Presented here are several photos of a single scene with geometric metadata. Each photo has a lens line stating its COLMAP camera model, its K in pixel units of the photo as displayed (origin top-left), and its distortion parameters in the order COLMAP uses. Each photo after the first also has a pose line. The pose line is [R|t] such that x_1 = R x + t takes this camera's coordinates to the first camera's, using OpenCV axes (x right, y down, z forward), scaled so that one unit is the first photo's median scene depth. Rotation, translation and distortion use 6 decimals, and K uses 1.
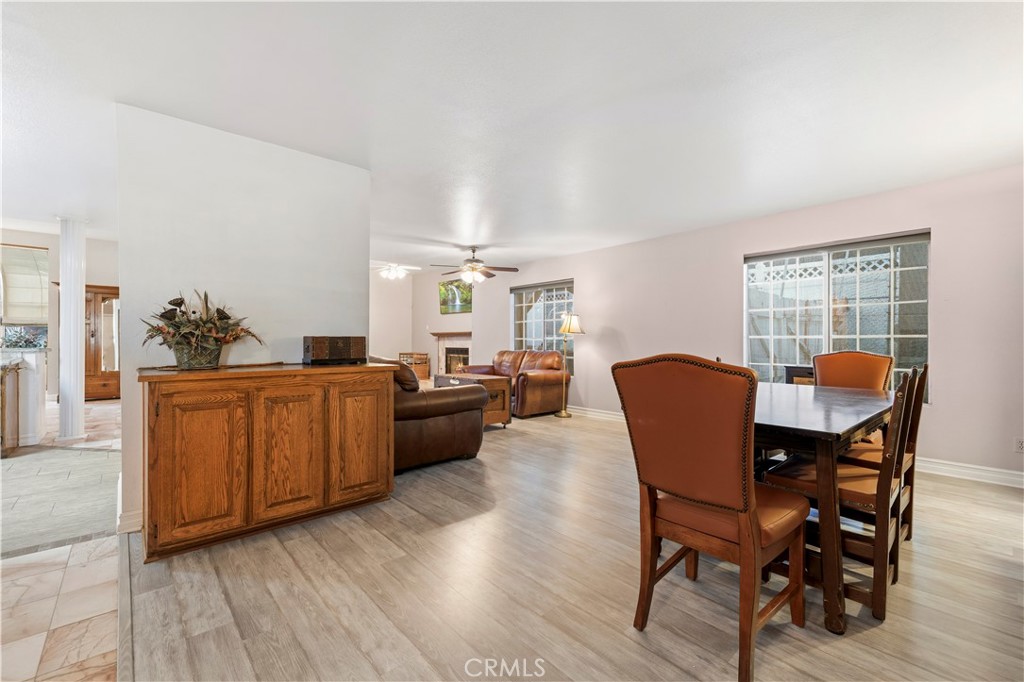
lens RADIAL K [[440.1, 0, 518.0], [0, 440.1, 341.7], [0, 0, 1]] dist [-0.000076, -0.000020]
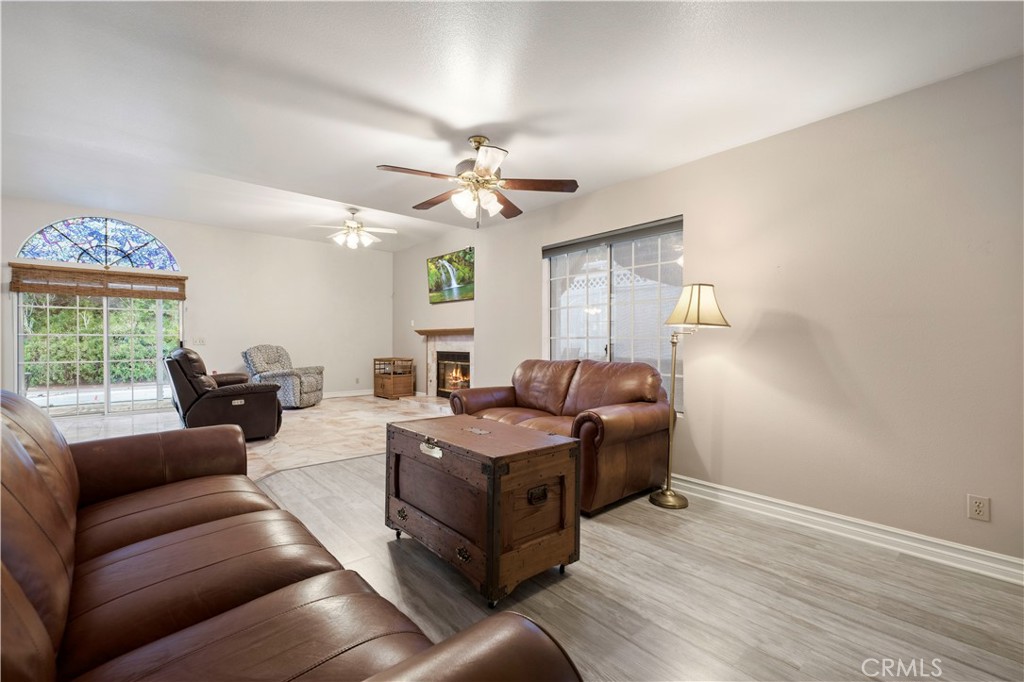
lens RADIAL K [[434.0, 0, 508.7], [0, 434.0, 342.7], [0, 0, 1]] dist [0.001975, 0.000096]
pose [[0.999719, -0.000183, -0.023684, -0.048071], [0.000233, 0.999998, 0.002104, -0.002495], [0.023684, -0.002109, 0.999717, 0.444555]]
